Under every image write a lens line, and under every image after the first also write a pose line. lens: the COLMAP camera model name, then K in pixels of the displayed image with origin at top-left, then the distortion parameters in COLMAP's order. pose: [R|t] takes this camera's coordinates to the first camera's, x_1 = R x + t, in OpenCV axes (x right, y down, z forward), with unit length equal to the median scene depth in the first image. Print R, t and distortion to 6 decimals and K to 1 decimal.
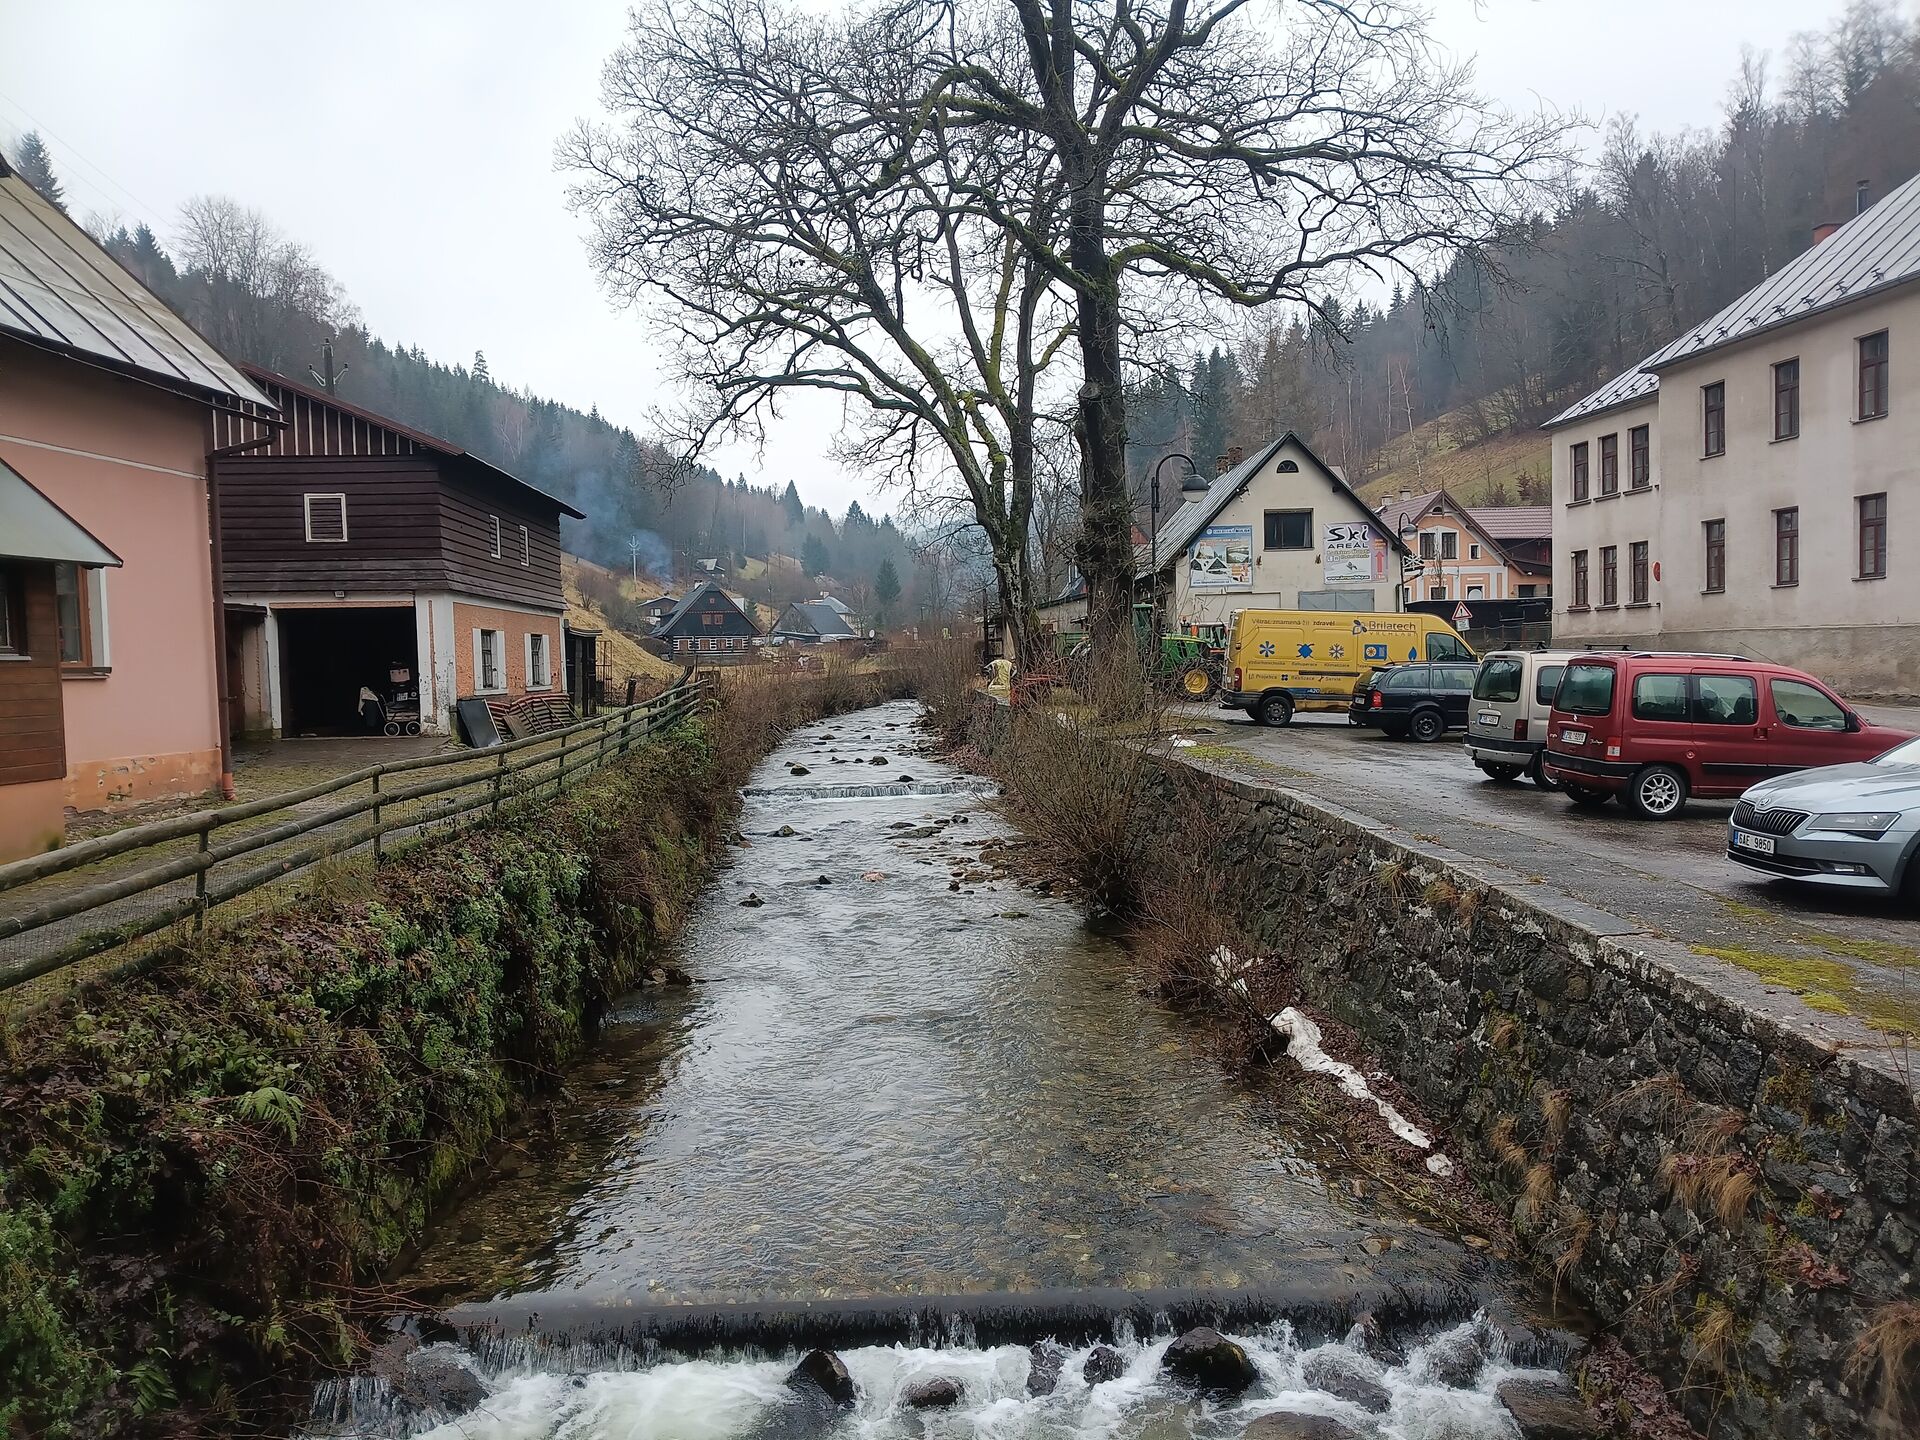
lens RADIAL K [[1378.4, 0, 960.0], [0, 1378.4, 720.0], [0, 0, 1]] dist [0.029221, -0.003772]
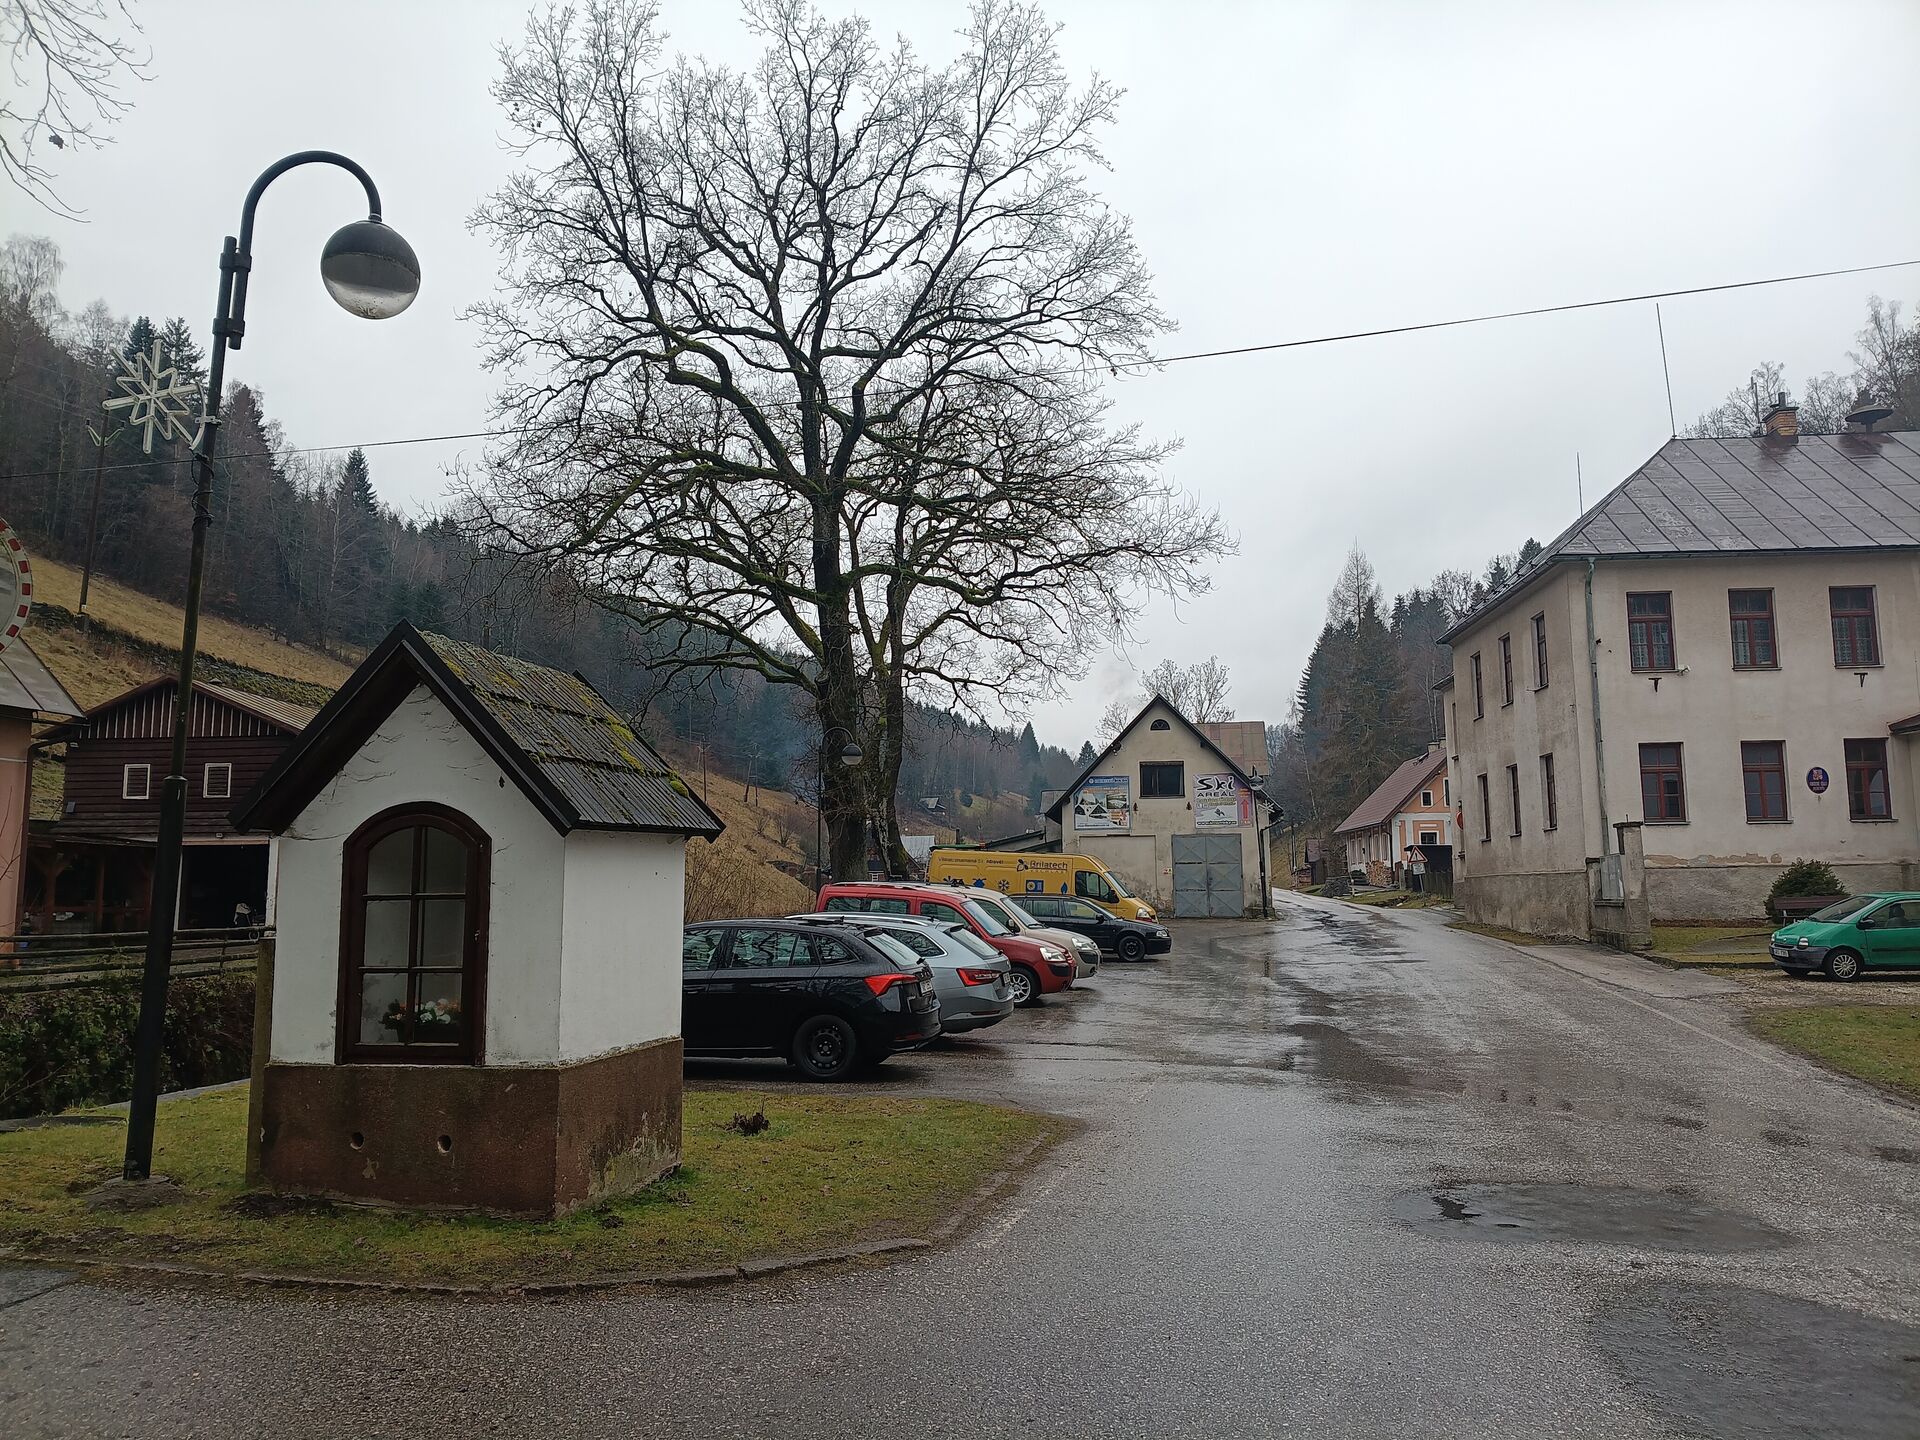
lens RADIAL K [[1369.0, 0, 960.0], [0, 1369.0, 720.0], [0, 0, 1]] dist [0.048743, -0.000353]
pose [[0.984292, -0.007695, -0.176379, 0.274159], [-0.022714, 0.985227, -0.169739, 0.007752], [0.175080, 0.171079, 0.969577, -0.122034]]
